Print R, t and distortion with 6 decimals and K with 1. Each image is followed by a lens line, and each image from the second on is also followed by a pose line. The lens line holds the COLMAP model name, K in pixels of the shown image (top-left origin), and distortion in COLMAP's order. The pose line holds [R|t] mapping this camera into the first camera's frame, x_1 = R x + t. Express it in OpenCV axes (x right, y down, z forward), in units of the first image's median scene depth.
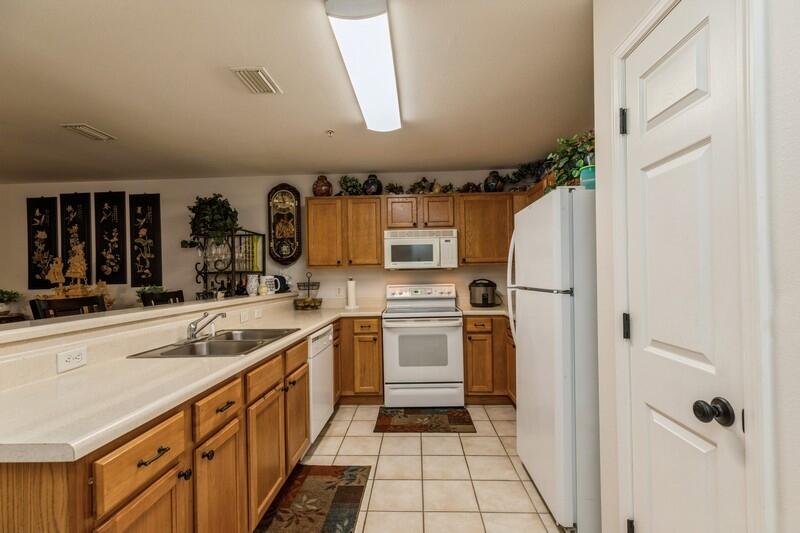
lens RADIAL K [[358.9, 0, 403.0], [0, 358.9, 270.5], [0, 0, 1]] dist [0.003088, 0.000359]
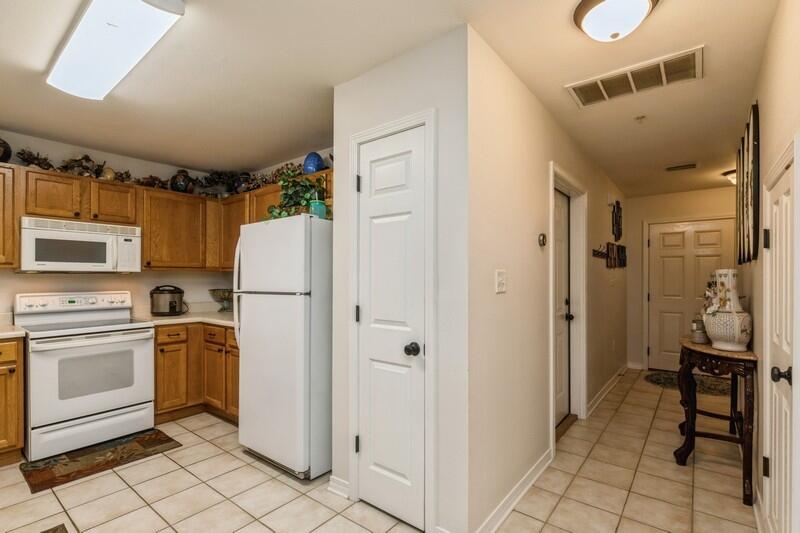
lens RADIAL K [[376.2, 0, 403.4], [0, 376.2, 279.0], [0, 0, 1]] dist [-0.002015, -0.000090]
pose [[0.586552, 0.015830, 0.809757, -0.205100], [-0.017724, 0.999820, -0.006707, 0.003541], [-0.809718, -0.010419, 0.586727, -0.043998]]
